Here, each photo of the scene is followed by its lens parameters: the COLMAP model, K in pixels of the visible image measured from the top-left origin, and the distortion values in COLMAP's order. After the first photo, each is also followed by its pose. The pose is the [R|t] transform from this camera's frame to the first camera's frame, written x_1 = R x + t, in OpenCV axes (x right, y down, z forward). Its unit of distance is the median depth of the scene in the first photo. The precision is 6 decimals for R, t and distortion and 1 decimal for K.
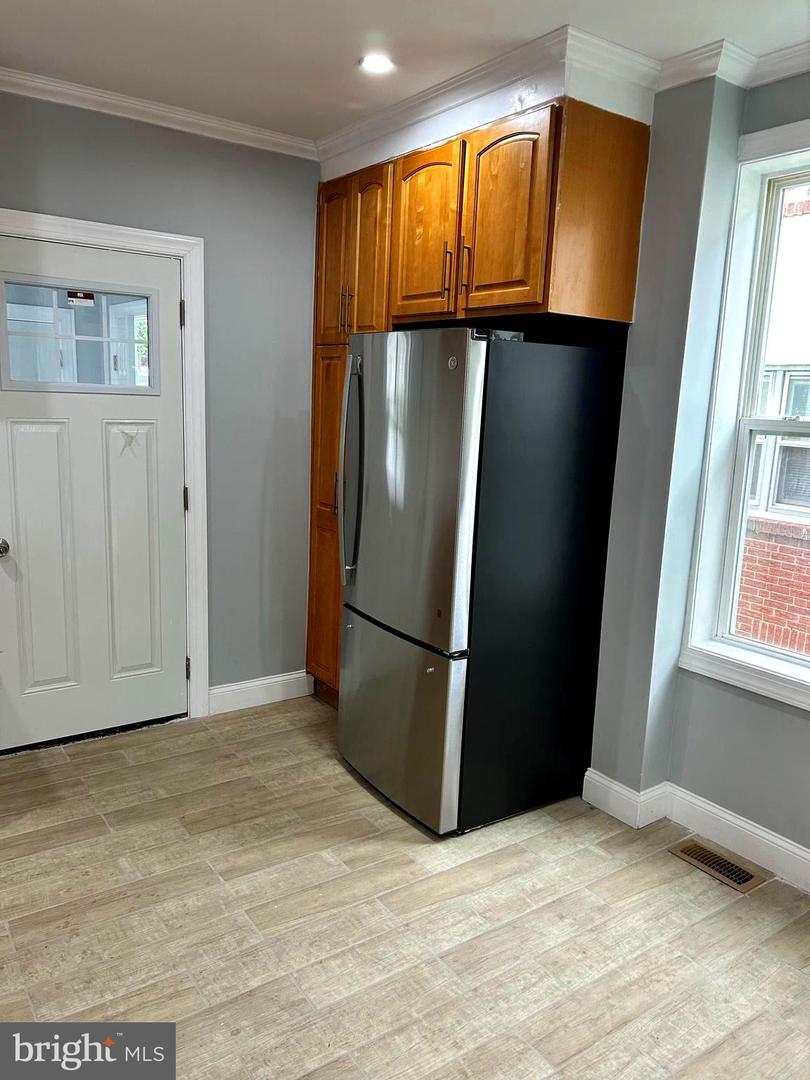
lens RADIAL K [[815.7, 0, 407.1], [0, 815.7, 543.6], [0, 0, 1]] dist [-0.005346, -0.003965]
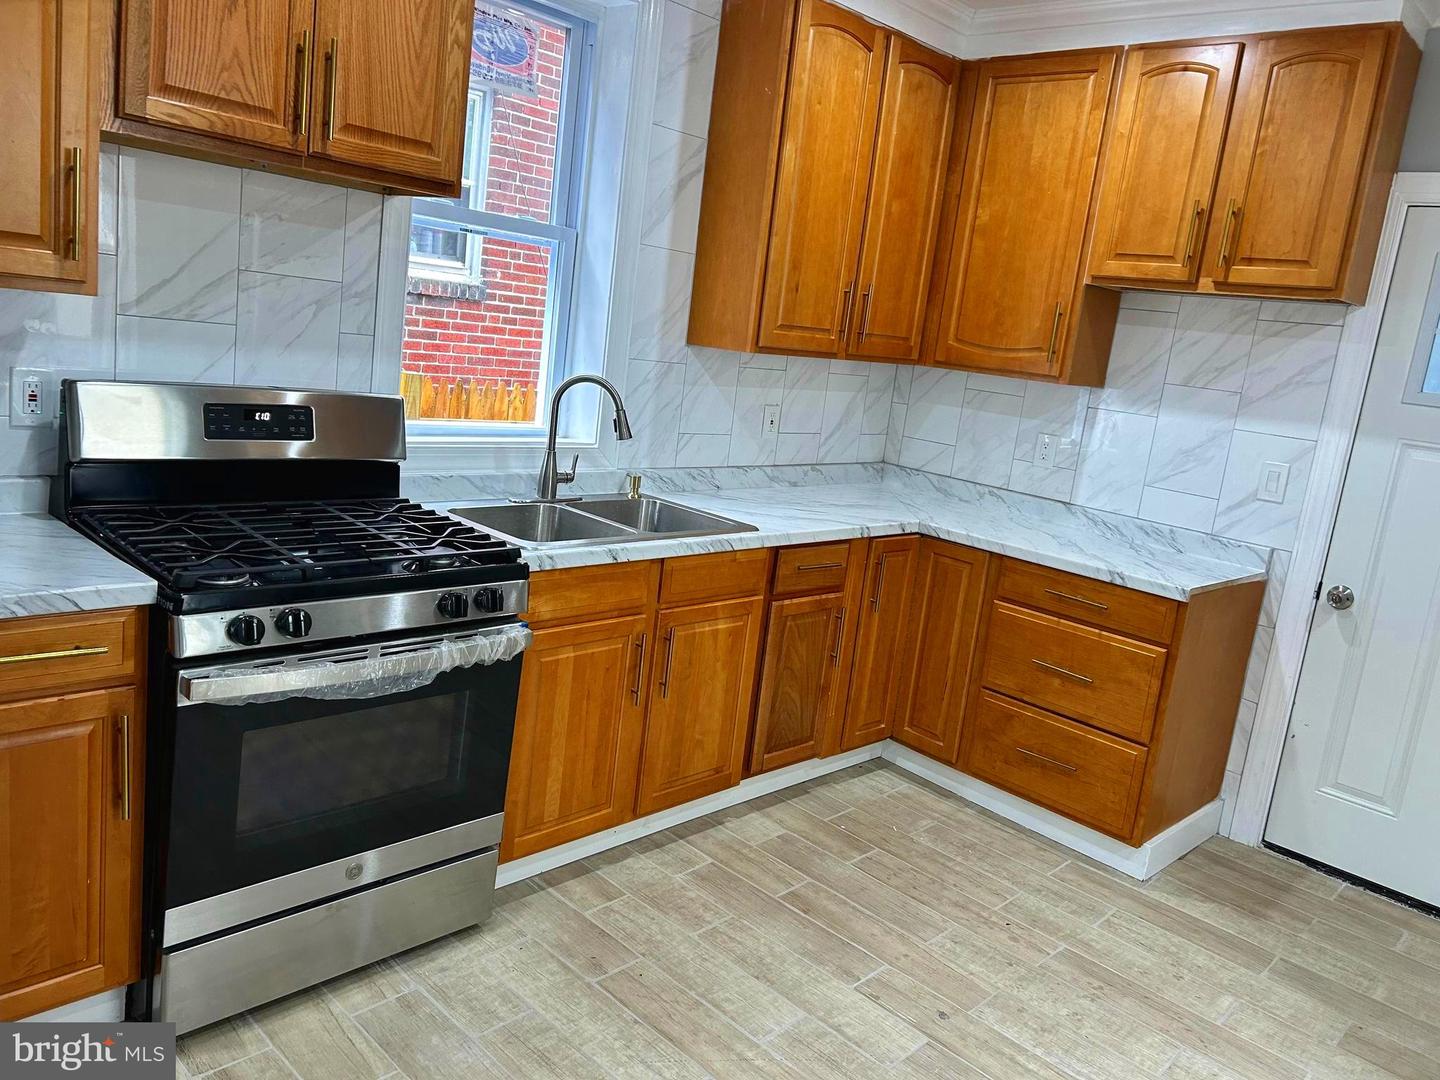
lens RADIAL K [[1087.6, 0, 724.5], [0, 1087.6, 534.3], [0, 0, 1]] dist [-0.005346, -0.003965]
pose [[0.176263, 0.174222, -0.968802, 0.422001], [-0.288567, 0.950116, 0.118360, -0.005368], [0.941095, 0.258702, 0.217745, 0.203853]]
